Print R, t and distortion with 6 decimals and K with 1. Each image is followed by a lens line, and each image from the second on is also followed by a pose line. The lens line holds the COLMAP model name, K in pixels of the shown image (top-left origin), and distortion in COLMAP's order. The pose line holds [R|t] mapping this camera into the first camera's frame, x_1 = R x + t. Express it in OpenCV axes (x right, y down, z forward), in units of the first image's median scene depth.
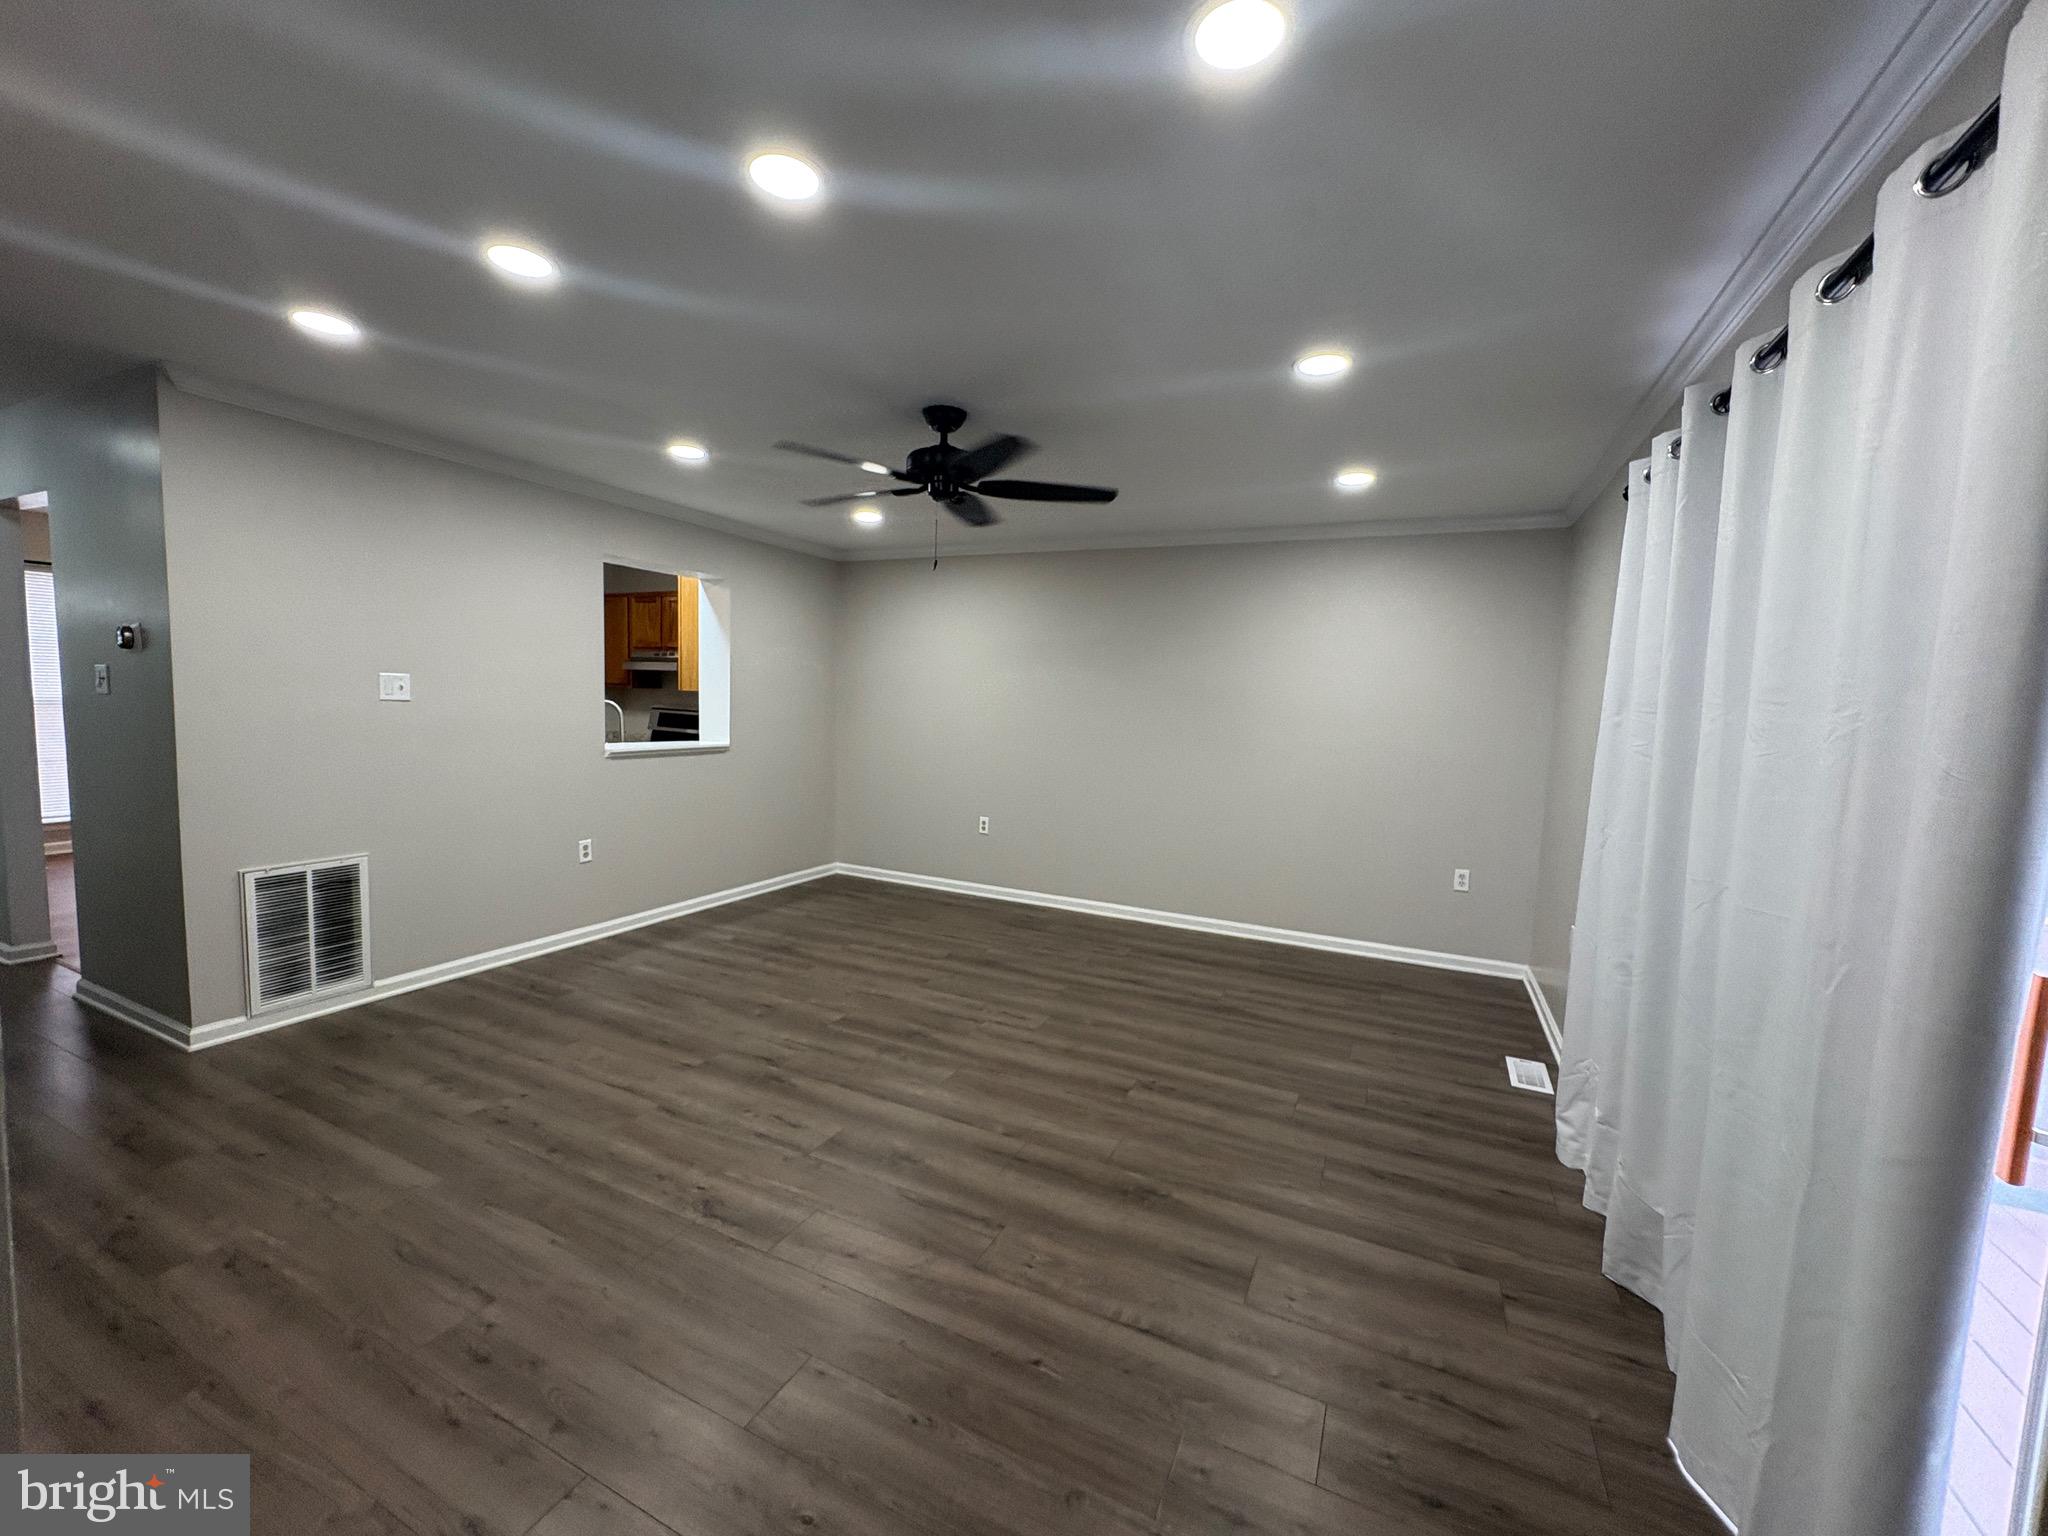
lens RADIAL K [[814.7, 0, 1025.5], [0, 814.7, 772.1], [0, 0, 1]] dist [-0.003460, 0.000846]
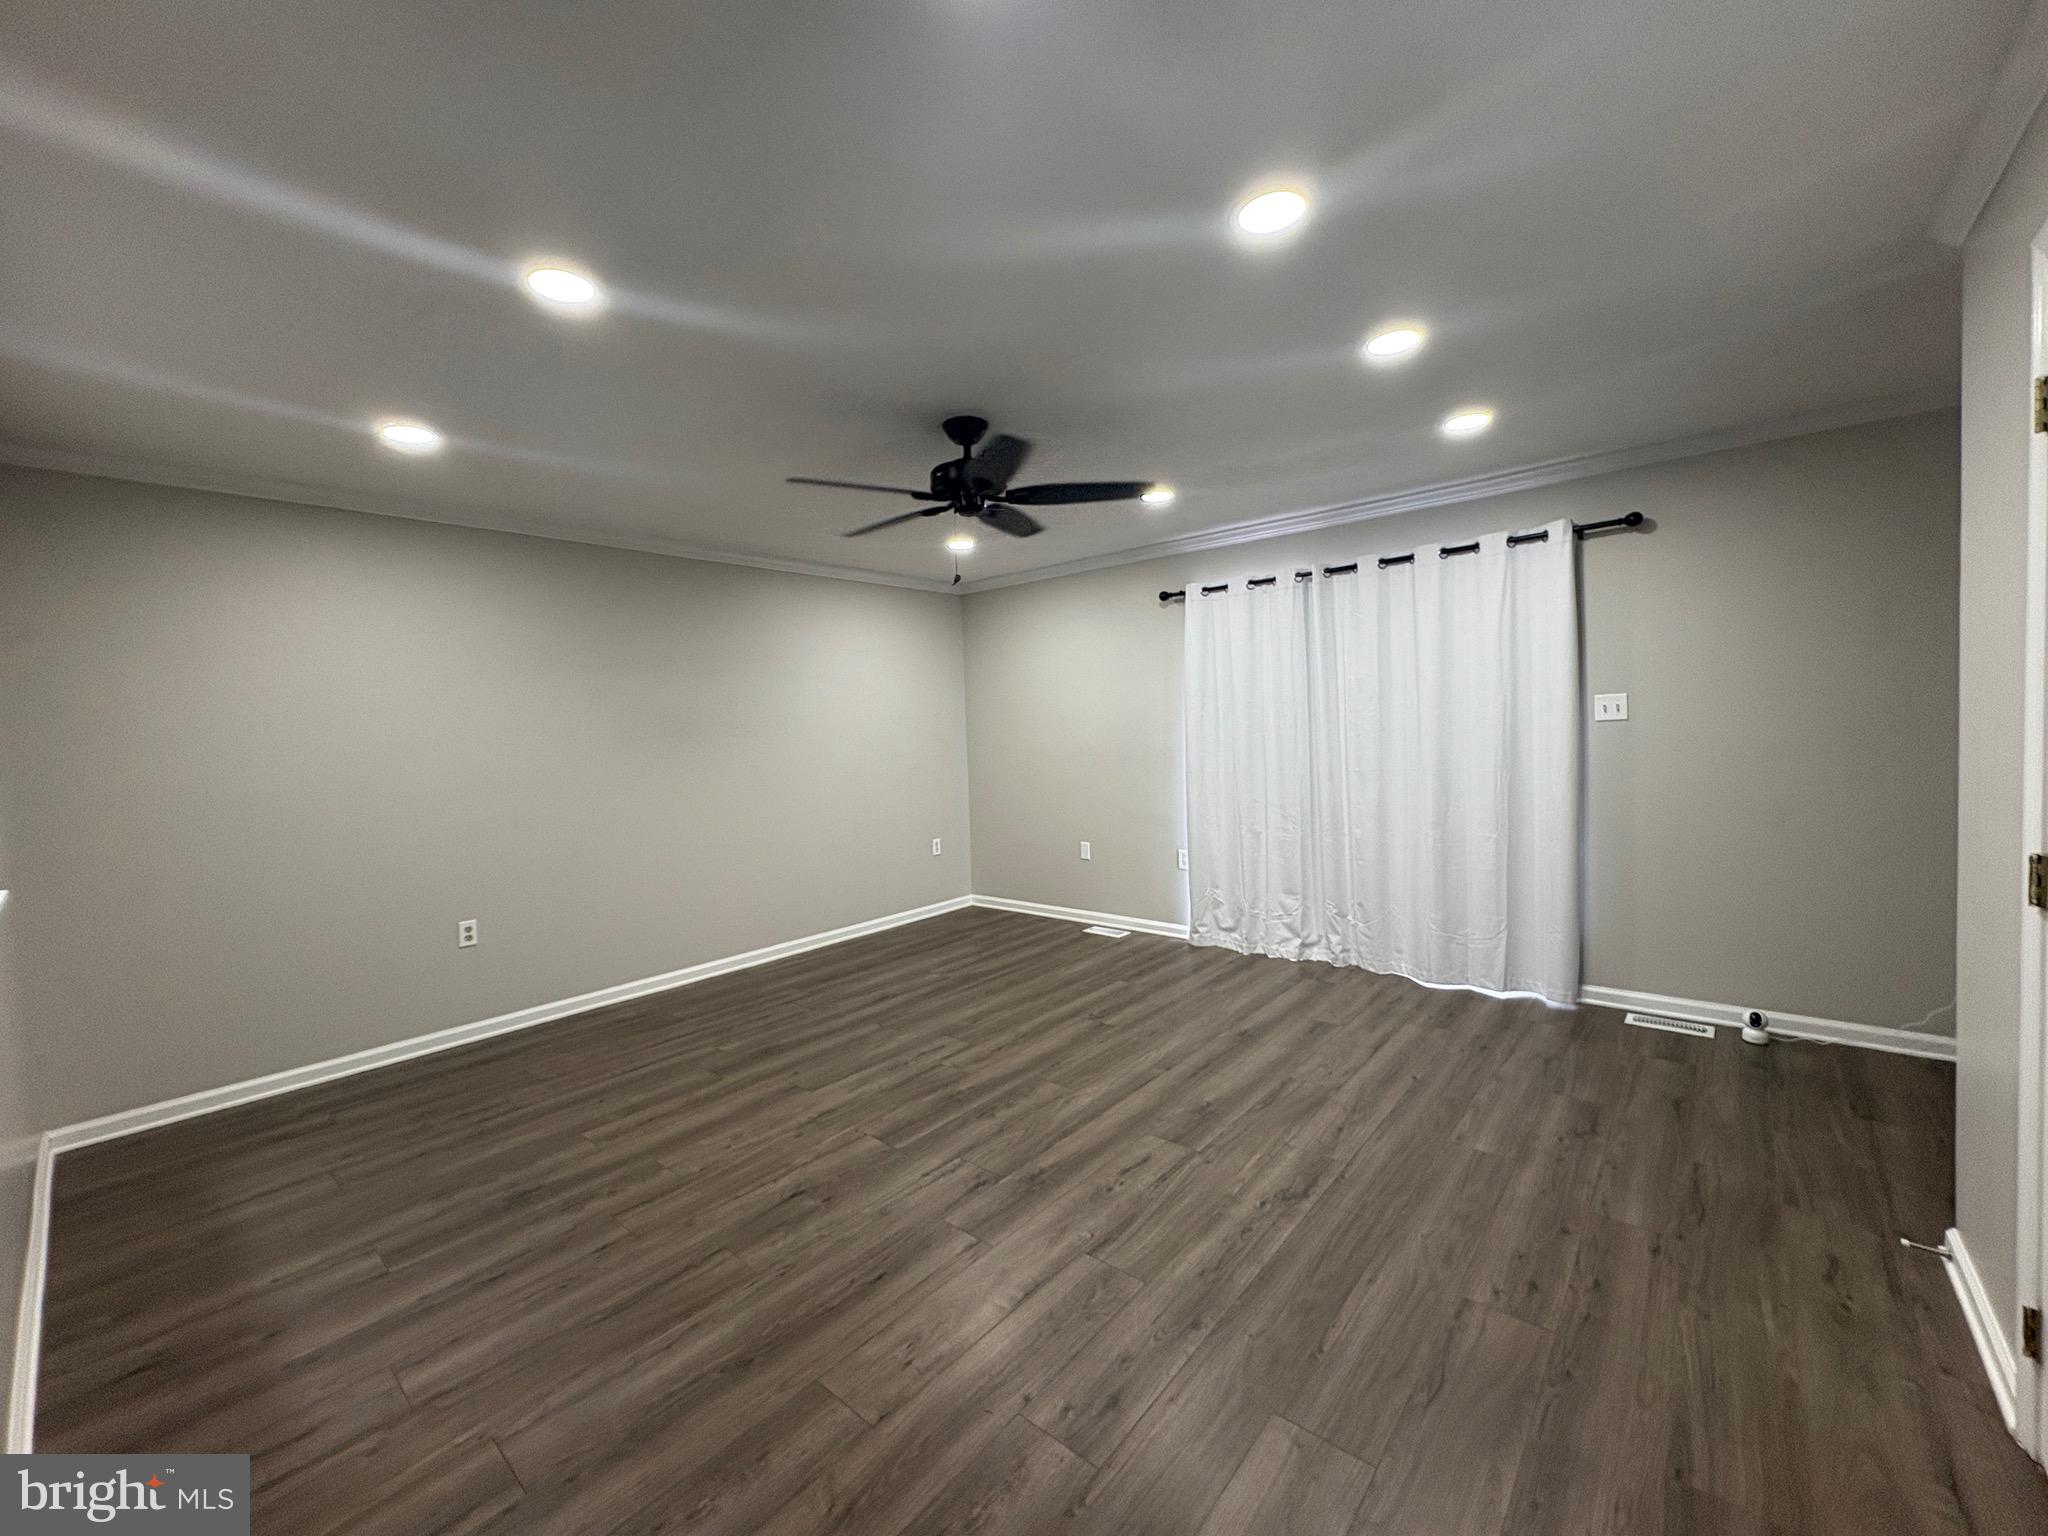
lens RADIAL K [[814.7, 0, 1026.4], [0, 814.7, 757.6], [0, 0, 1]] dist [-0.003460, 0.000846]
pose [[0.260229, -0.084746, 0.961821, -0.943437], [0.134664, 0.989590, 0.050759, -0.080292], [-0.956110, 0.116314, 0.268932, 0.644693]]
